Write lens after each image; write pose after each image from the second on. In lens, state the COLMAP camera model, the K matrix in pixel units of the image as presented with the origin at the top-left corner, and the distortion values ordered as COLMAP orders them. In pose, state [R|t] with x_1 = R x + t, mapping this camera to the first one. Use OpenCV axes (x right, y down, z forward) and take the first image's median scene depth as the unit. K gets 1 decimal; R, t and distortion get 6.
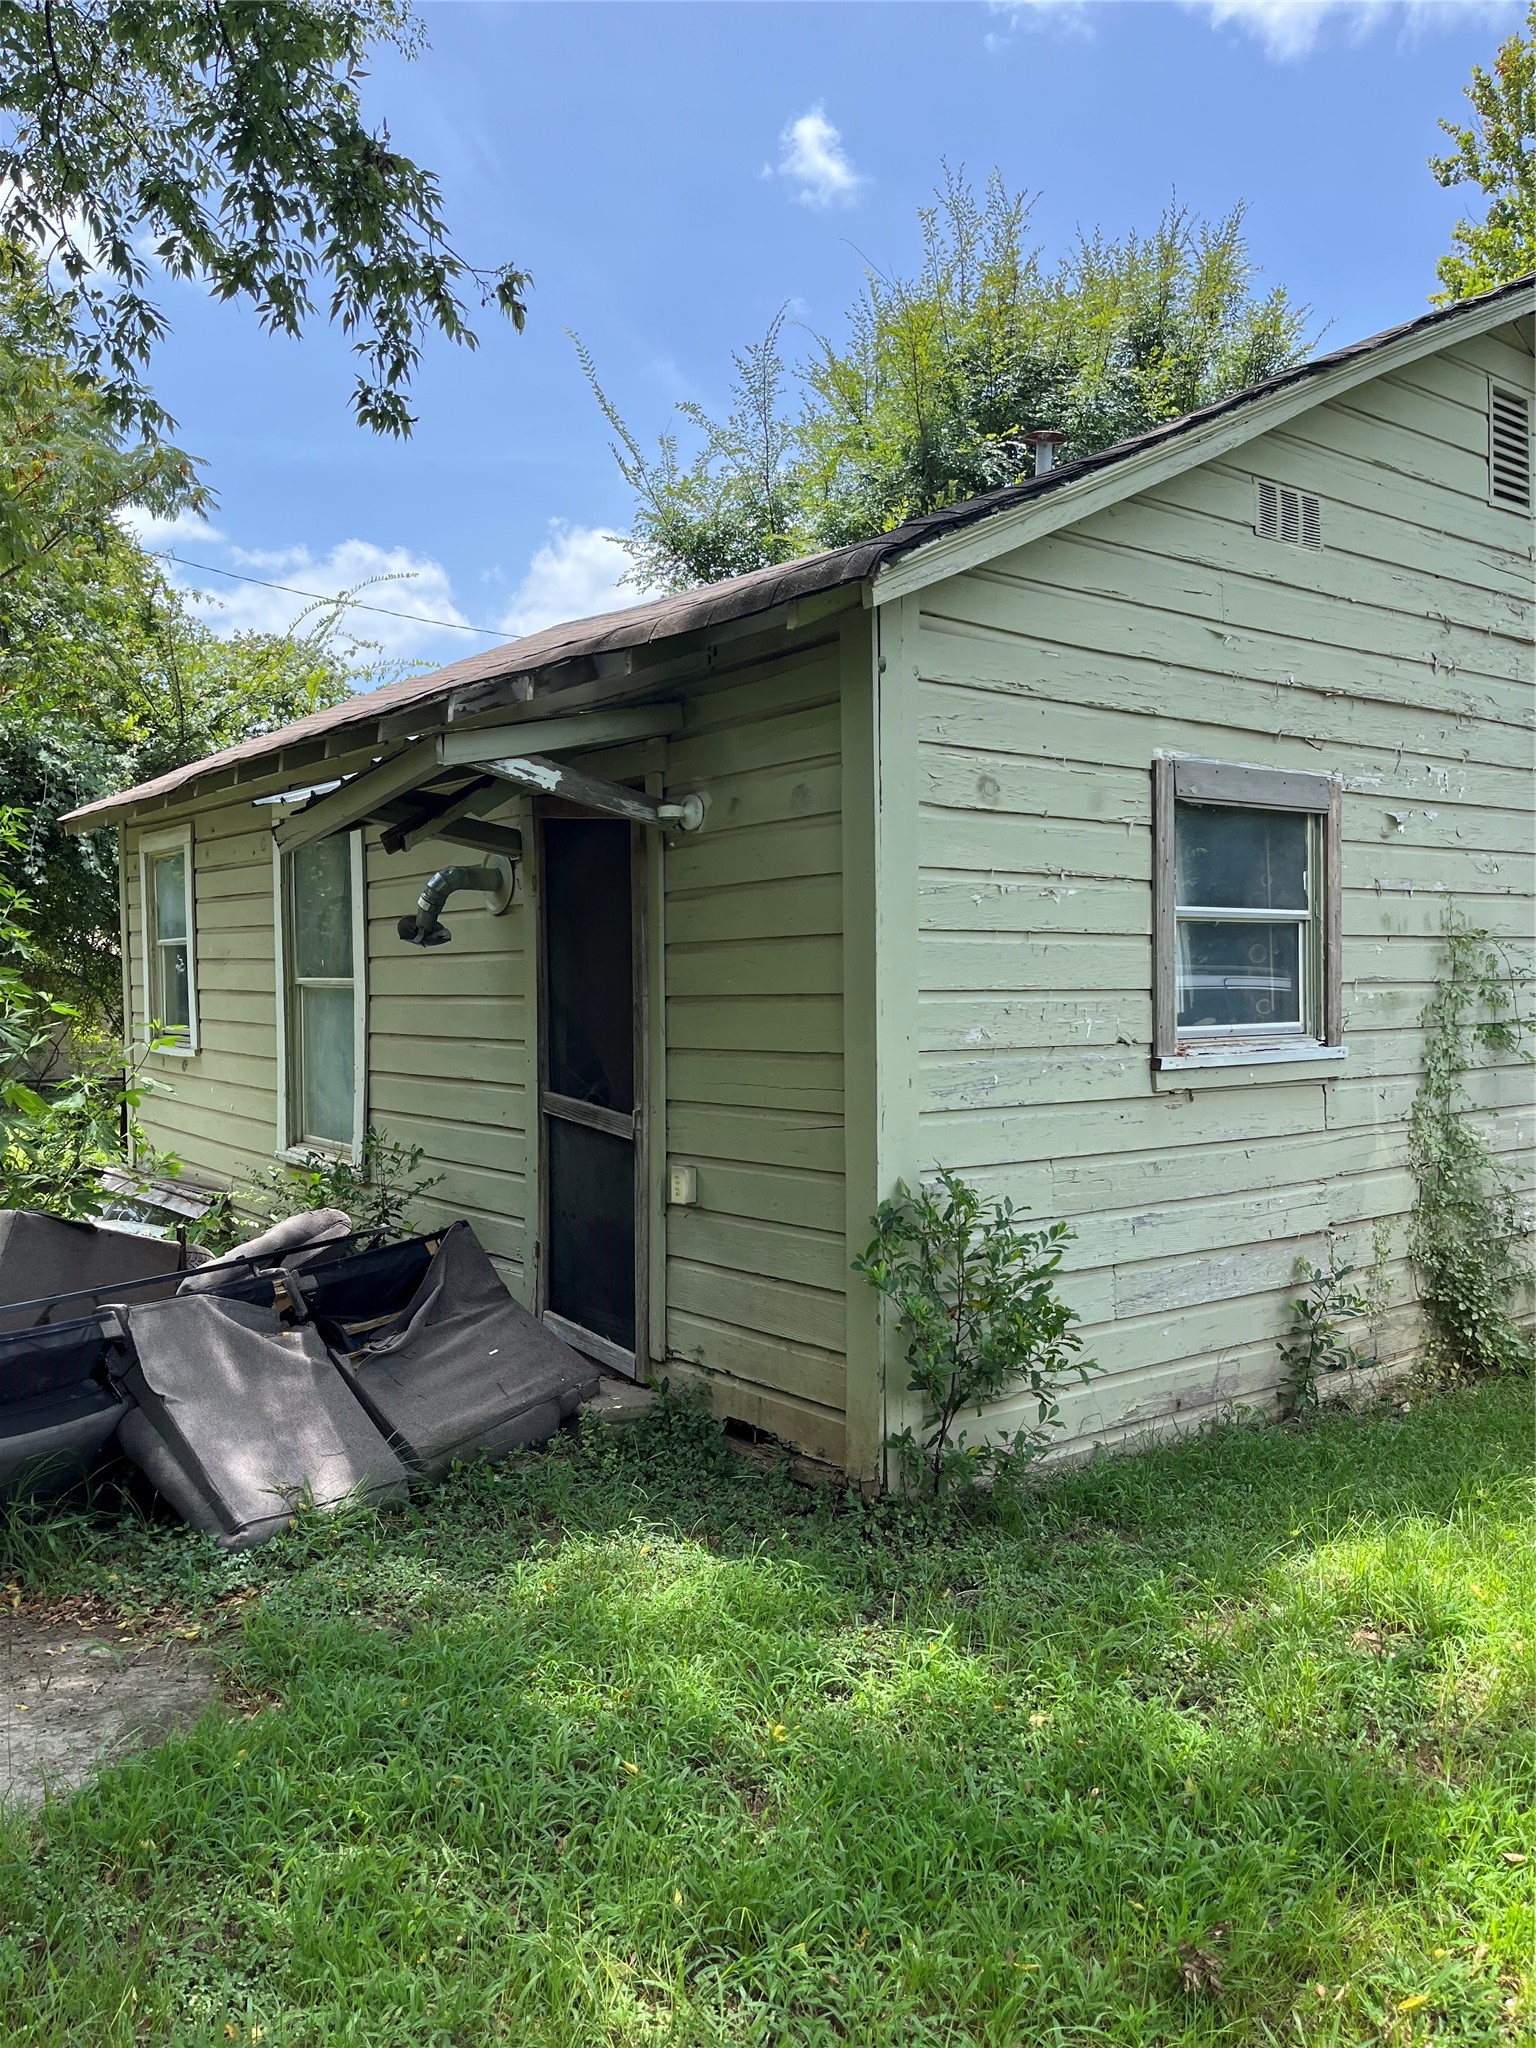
lens RADIAL K [[1594.0, 0, 768.0], [0, 1594.0, 1024.0], [0, 0, 1]] dist [0.083822, -0.096870]
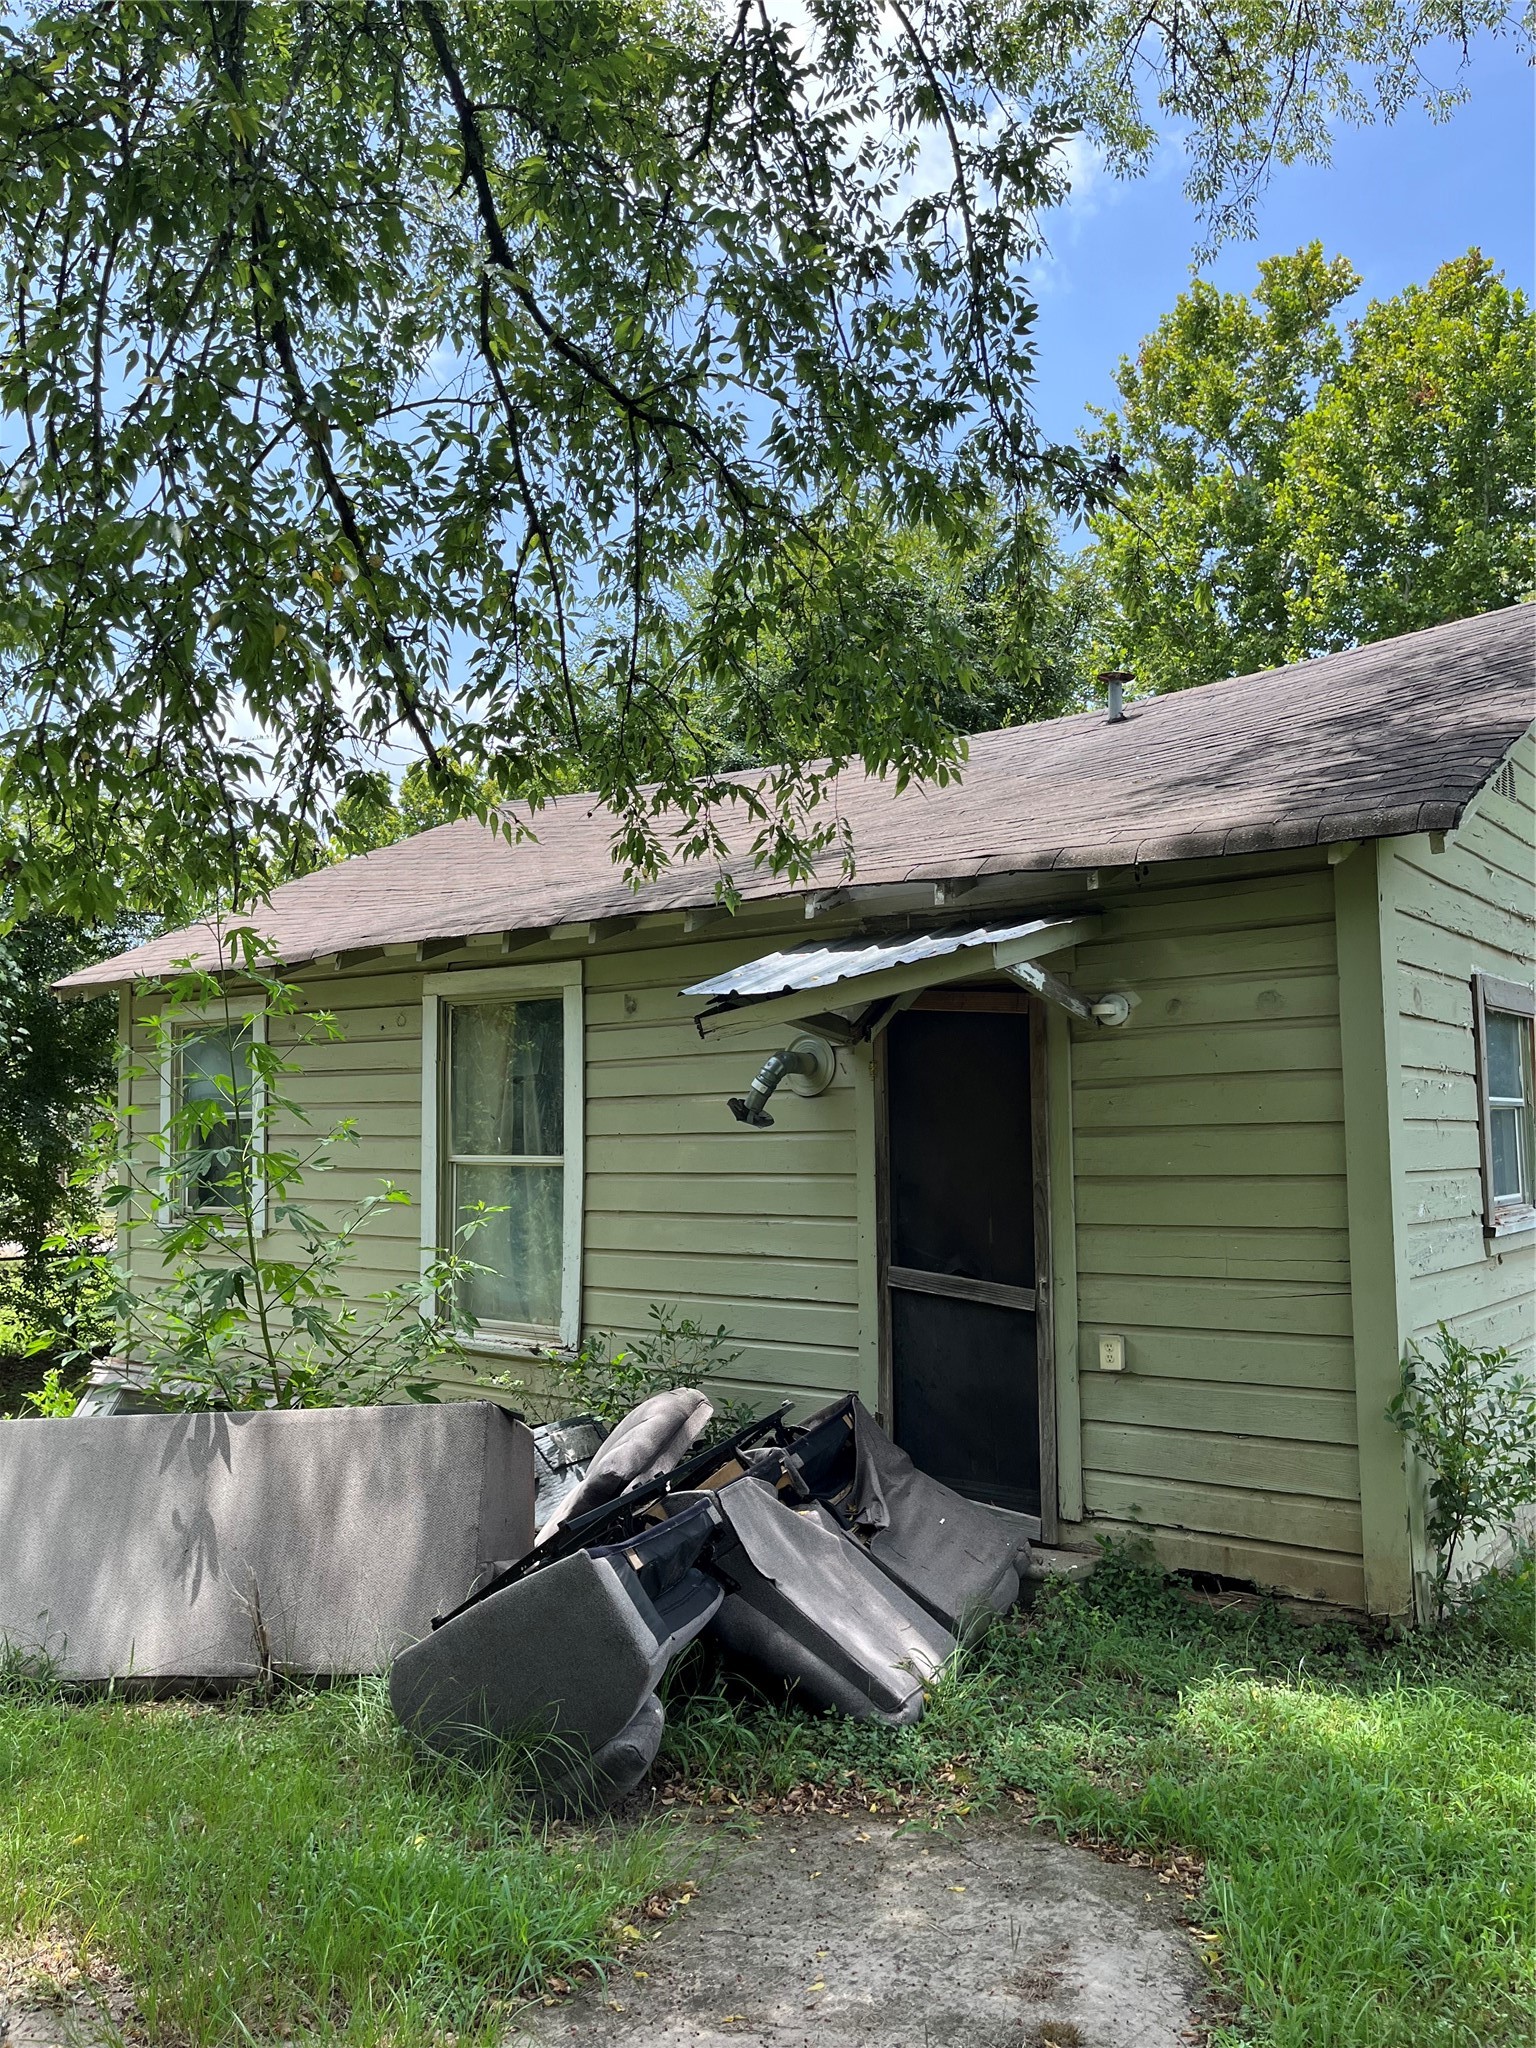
lens RADIAL K [[1594.0, 0, 768.0], [0, 1594.0, 1024.0], [0, 0, 1]] dist [0.083822, -0.096870]
pose [[0.964676, 0.015345, 0.262991, -0.574930], [0.010622, 0.995225, -0.097030, -0.017497], [-0.263224, 0.096396, 0.959907, -0.005185]]
